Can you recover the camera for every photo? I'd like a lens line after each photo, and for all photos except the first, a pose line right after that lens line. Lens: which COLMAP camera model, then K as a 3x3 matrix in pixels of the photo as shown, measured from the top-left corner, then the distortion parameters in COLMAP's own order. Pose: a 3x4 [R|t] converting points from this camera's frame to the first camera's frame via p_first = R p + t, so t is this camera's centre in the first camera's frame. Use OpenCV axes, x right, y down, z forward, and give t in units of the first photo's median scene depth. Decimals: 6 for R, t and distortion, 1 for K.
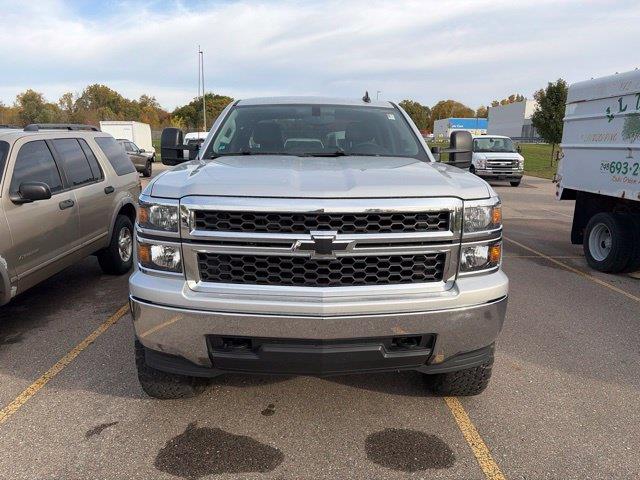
lens RADIAL K [[499.7, 0, 320.0], [0, 499.7, 240.0], [0, 0, 1]] dist [0.071965, -0.079145]
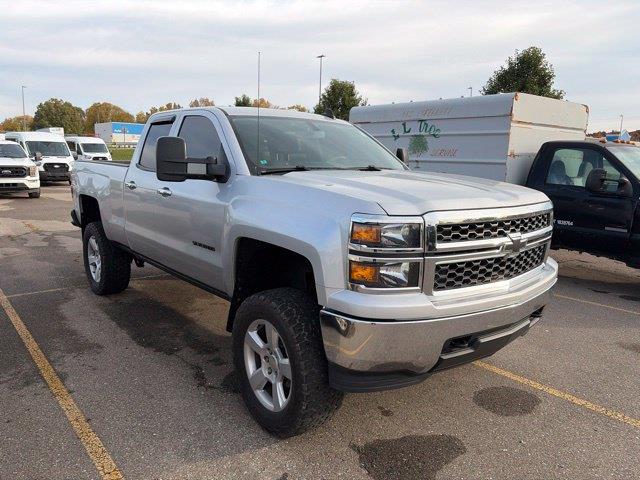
lens RADIAL K [[499.7, 0, 320.0], [0, 499.7, 240.0], [0, 0, 1]] dist [0.071965, -0.079145]
pose [[0.773072, -0.096340, 0.626959, -0.445855], [0.102718, 0.994367, 0.026141, -0.032488], [-0.625946, 0.044192, 0.778613, 0.132314]]
